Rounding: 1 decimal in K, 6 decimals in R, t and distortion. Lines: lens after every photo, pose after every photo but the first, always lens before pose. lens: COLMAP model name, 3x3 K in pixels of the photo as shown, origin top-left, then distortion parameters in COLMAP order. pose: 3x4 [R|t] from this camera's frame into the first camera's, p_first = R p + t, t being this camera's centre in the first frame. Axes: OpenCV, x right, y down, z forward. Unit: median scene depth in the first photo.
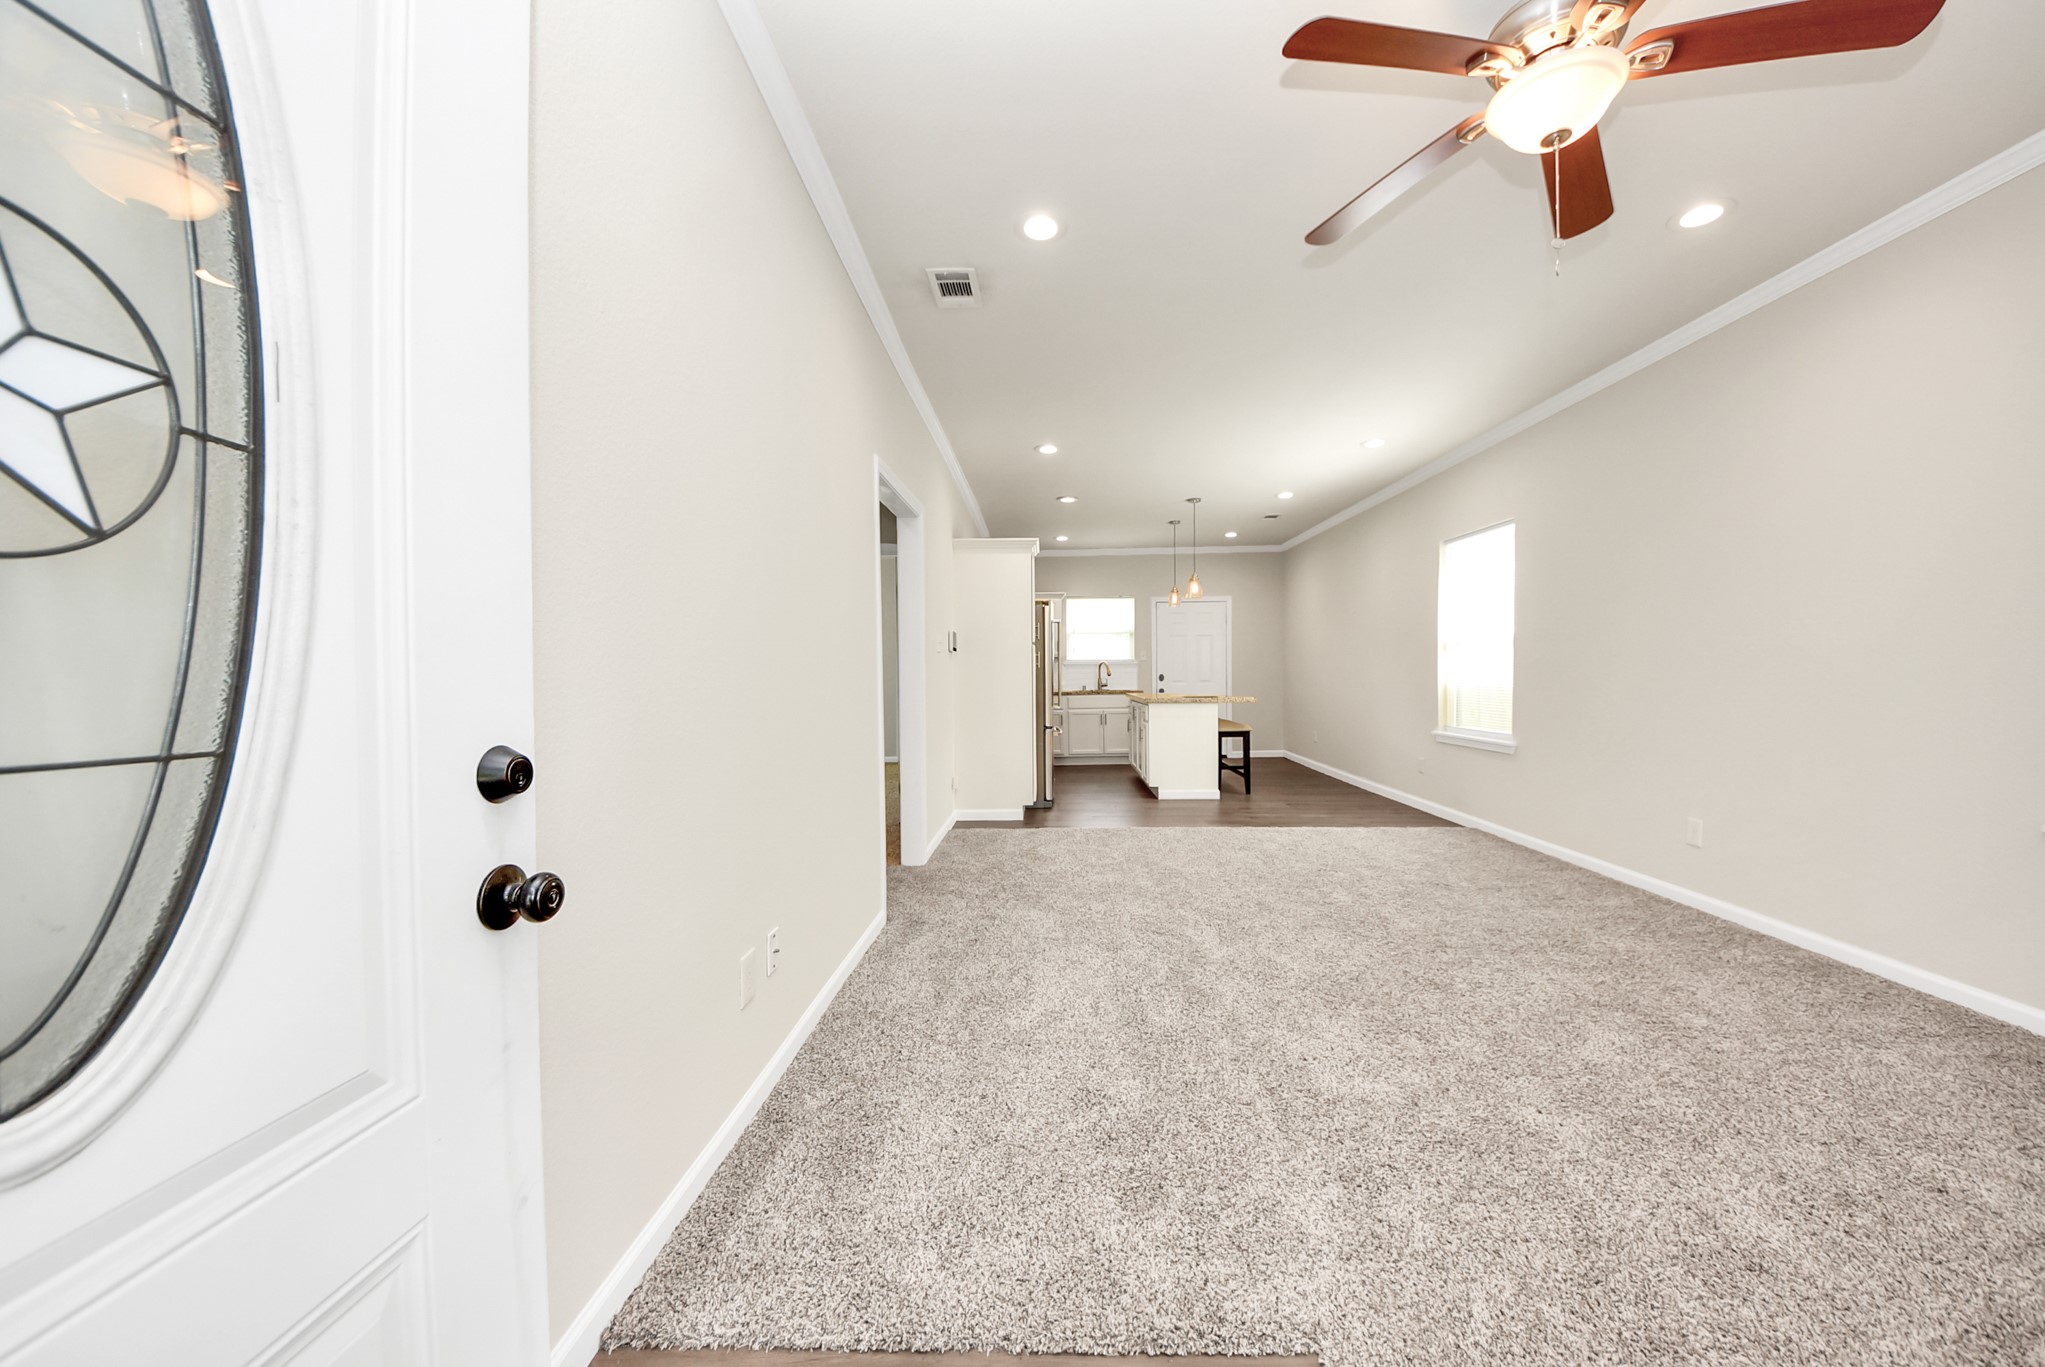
lens RADIAL K [[756.9, 0, 1036.7], [0, 756.9, 692.1], [0, 0, 1]] dist [0.096654, -0.045260]
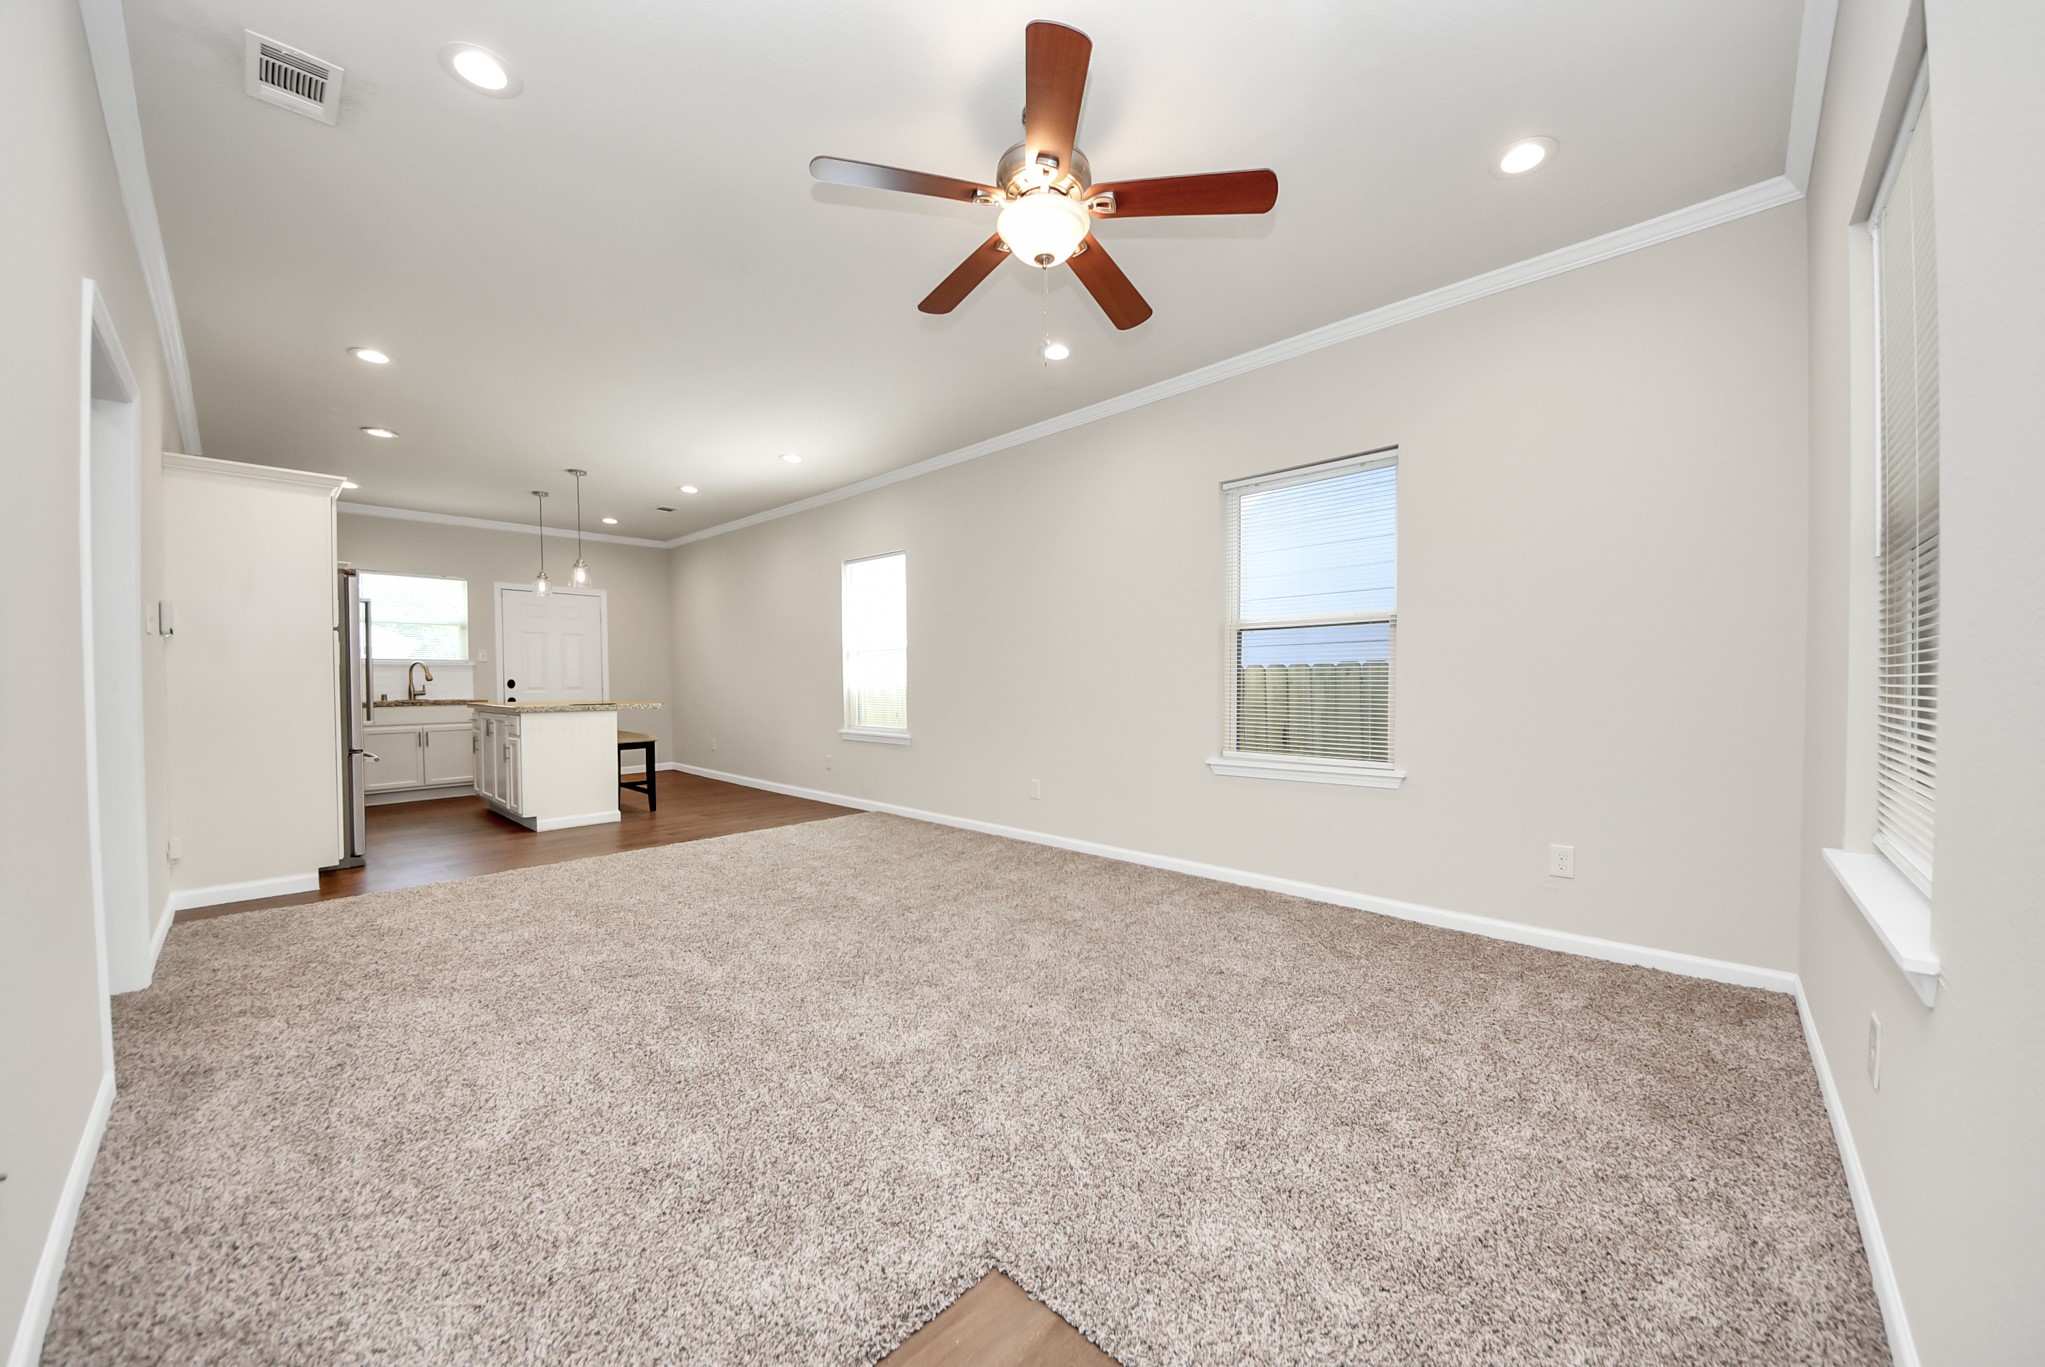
lens RADIAL K [[756.9, 0, 1036.7], [0, 756.9, 692.1], [0, 0, 1]] dist [0.096654, -0.045260]
pose [[0.677983, -0.004839, 0.735062, -0.154395], [0.017672, 0.999797, -0.009718, 0.017139], [-0.734865, 0.019578, 0.677930, 0.075287]]
